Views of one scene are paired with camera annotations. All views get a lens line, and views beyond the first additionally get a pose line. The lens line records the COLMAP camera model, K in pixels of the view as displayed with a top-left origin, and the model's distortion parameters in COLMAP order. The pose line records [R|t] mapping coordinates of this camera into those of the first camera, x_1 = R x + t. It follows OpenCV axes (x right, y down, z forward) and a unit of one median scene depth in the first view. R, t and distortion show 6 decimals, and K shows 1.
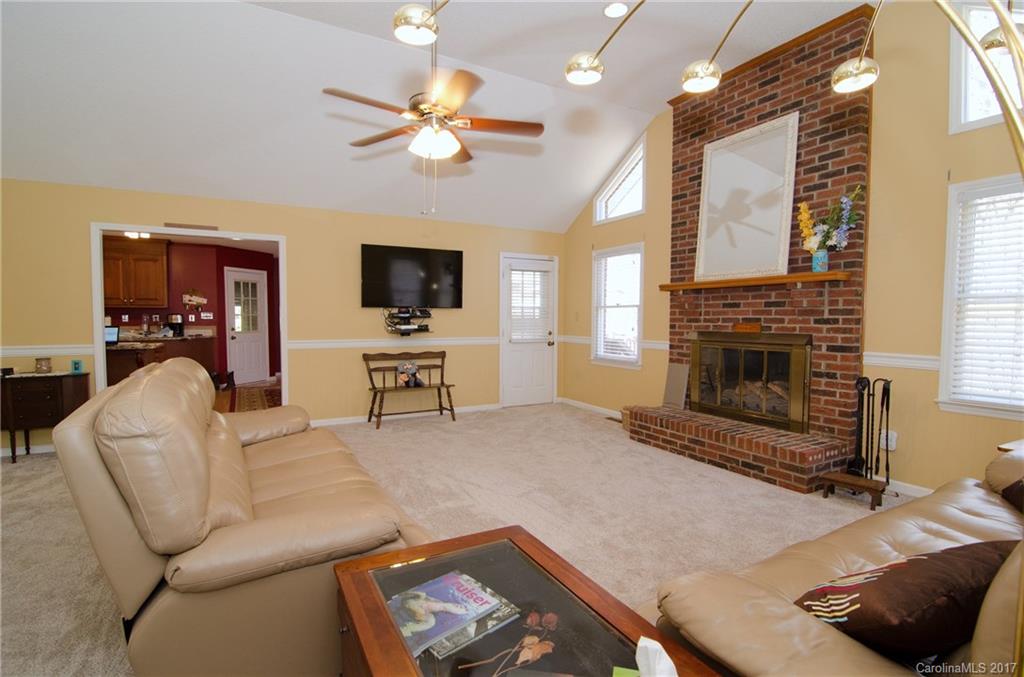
lens RADIAL K [[489.9, 0, 507.6], [0, 489.9, 341.0], [0, 0, 1]] dist [-0.018926, -0.002036]
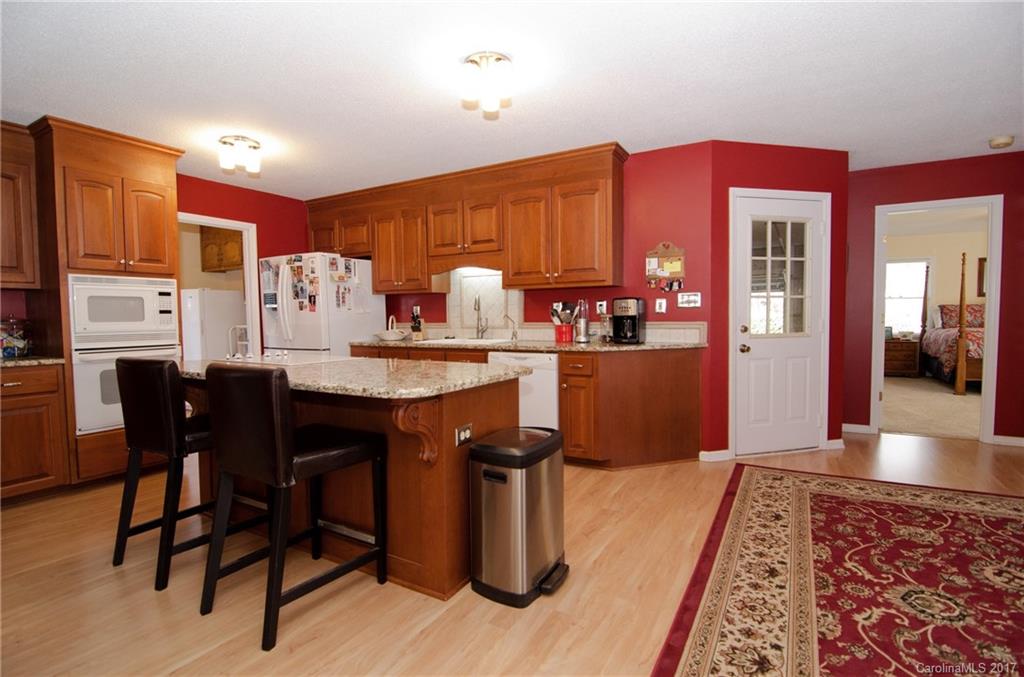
lens RADIAL K [[489.9, 0, 509.8], [0, 489.9, 342.0], [0, 0, 1]] dist [-0.018926, -0.002036]
pose [[0.523767, 0.027780, -0.851408, -0.323547], [-0.024272, 0.999549, 0.017682, -0.016706], [0.851516, 0.011404, 0.524205, 0.633327]]
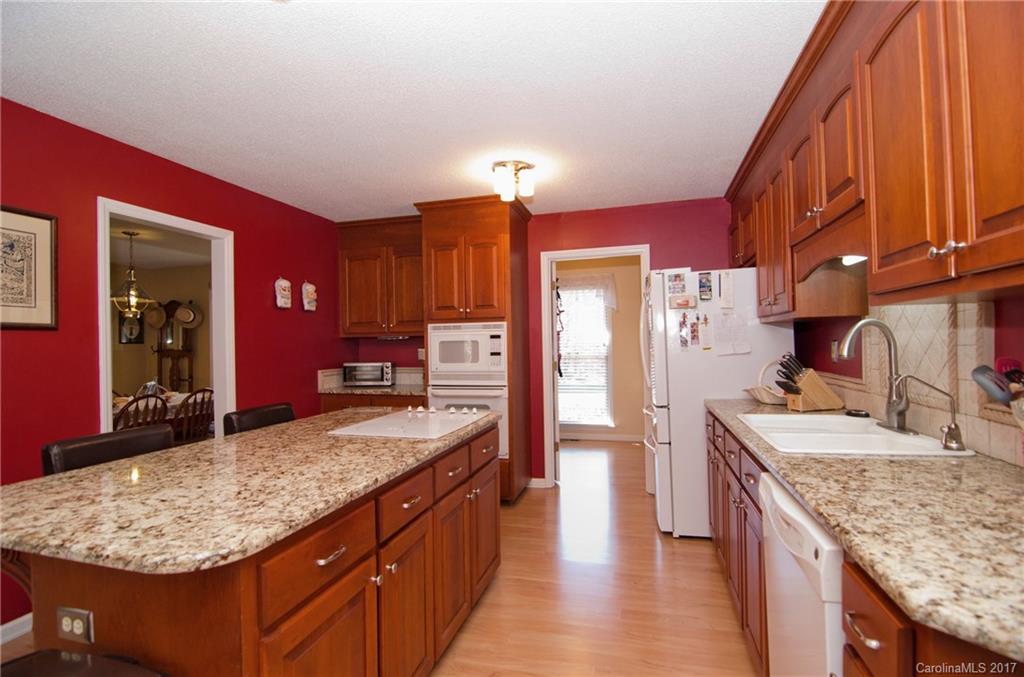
lens RADIAL K [[489.9, 0, 506.9], [0, 489.9, 340.3], [0, 0, 1]] dist [-0.018926, -0.002036]
pose [[-0.693174, -0.007163, -0.720735, -0.549849], [-0.025645, 0.999563, 0.014730, -0.050531], [0.720314, 0.028694, -0.693054, 0.942294]]
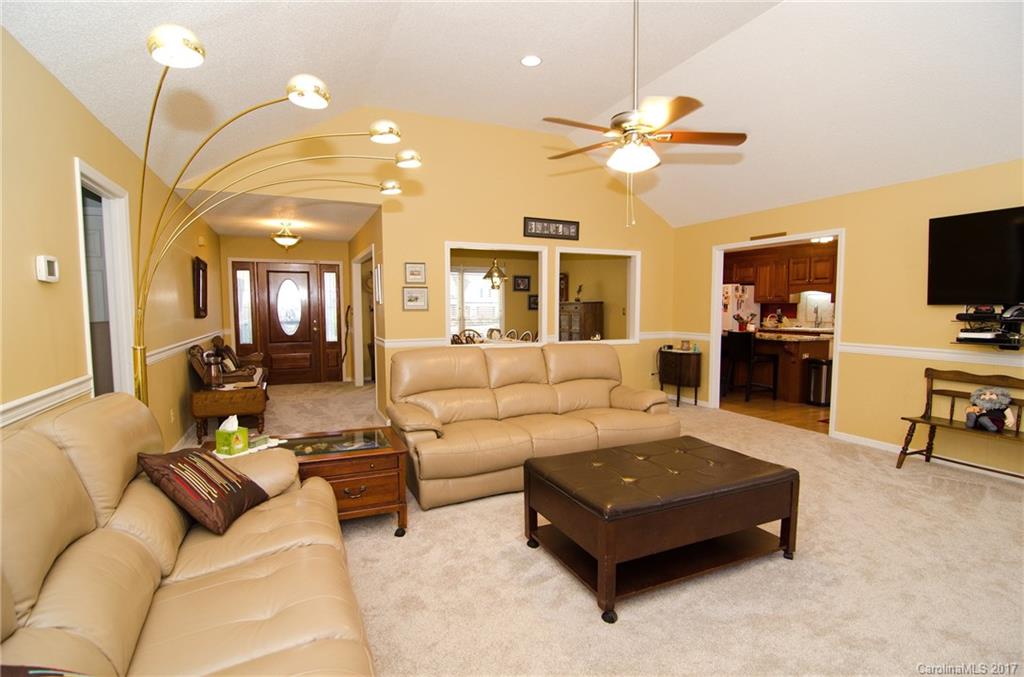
lens RADIAL K [[489.9, 0, 508.2], [0, 489.9, 340.5], [0, 0, 1]] dist [-0.018926, -0.002036]
pose [[-0.092847, 0.065121, -0.993549, 0.337769], [-0.045847, 0.996521, 0.069600, -0.025661], [0.994624, 0.052014, -0.089538, 0.305778]]
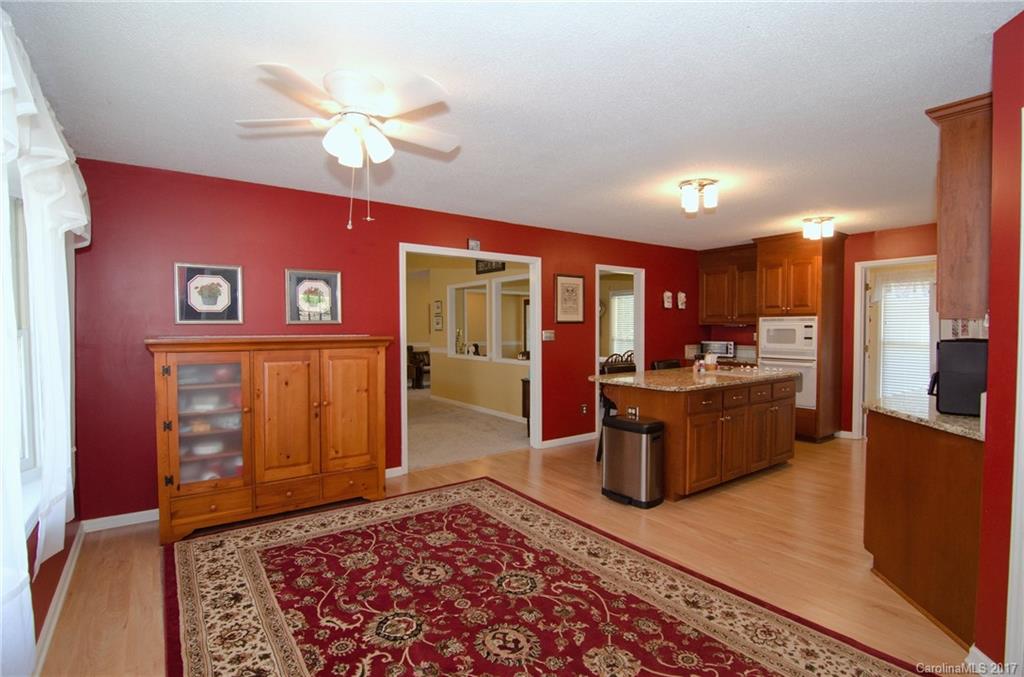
lens RADIAL K [[489.9, 0, 508.2], [0, 489.9, 341.7], [0, 0, 1]] dist [-0.018926, -0.002036]
pose [[-0.991295, -0.005679, -0.131535, -0.362854], [-0.015628, 0.997081, 0.074730, -0.070936], [0.130727, 0.076136, -0.988491, 1.245428]]
